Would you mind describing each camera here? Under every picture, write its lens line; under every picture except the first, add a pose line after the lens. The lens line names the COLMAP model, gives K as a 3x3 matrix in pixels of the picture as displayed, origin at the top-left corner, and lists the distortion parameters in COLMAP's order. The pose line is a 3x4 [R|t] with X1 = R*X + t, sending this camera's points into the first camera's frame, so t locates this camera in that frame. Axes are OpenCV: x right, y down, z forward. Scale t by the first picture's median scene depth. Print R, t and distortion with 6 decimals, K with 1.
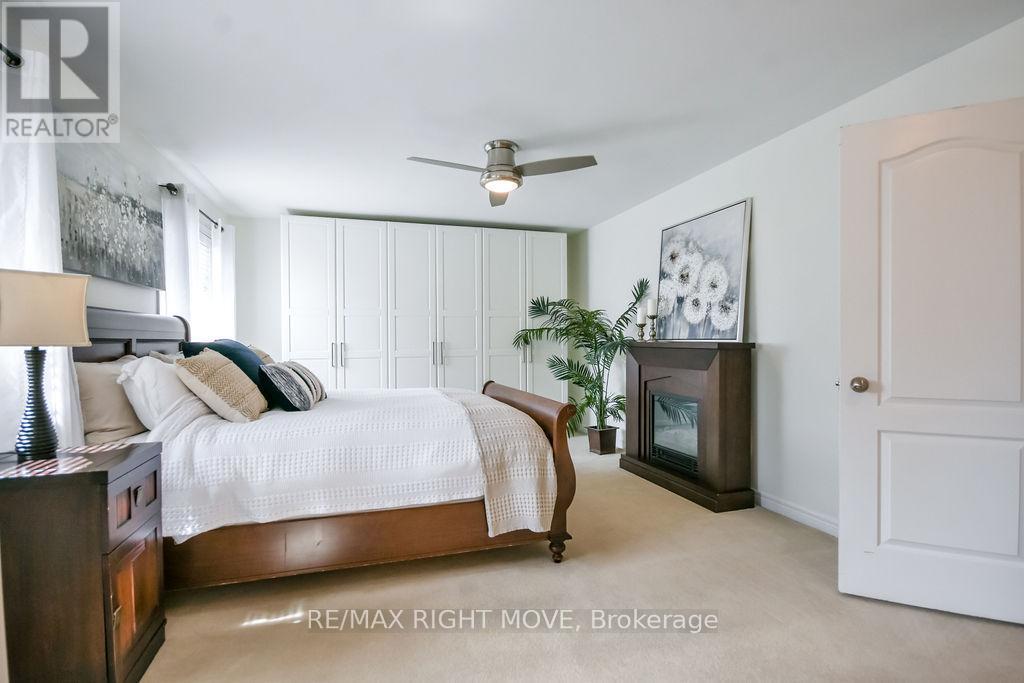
lens RADIAL K [[464.4, 0, 510.5], [0, 464.4, 344.4], [0, 0, 1]] dist [-0.003603, -0.001192]
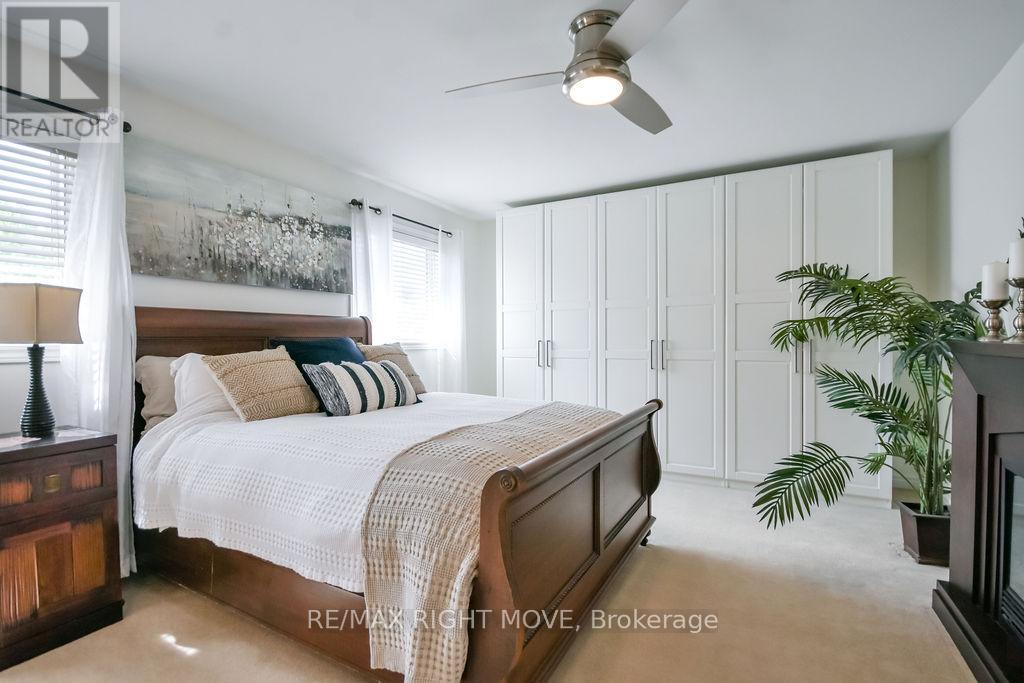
lens RADIAL K [[464.4, 0, 513.9], [0, 464.4, 343.2], [0, 0, 1]] dist [-0.003603, -0.001192]
pose [[0.705935, 0.008209, -0.708229, 0.395698], [-0.005254, 0.999966, 0.006353, -0.006513], [0.708257, -0.000764, 0.705954, 0.547596]]
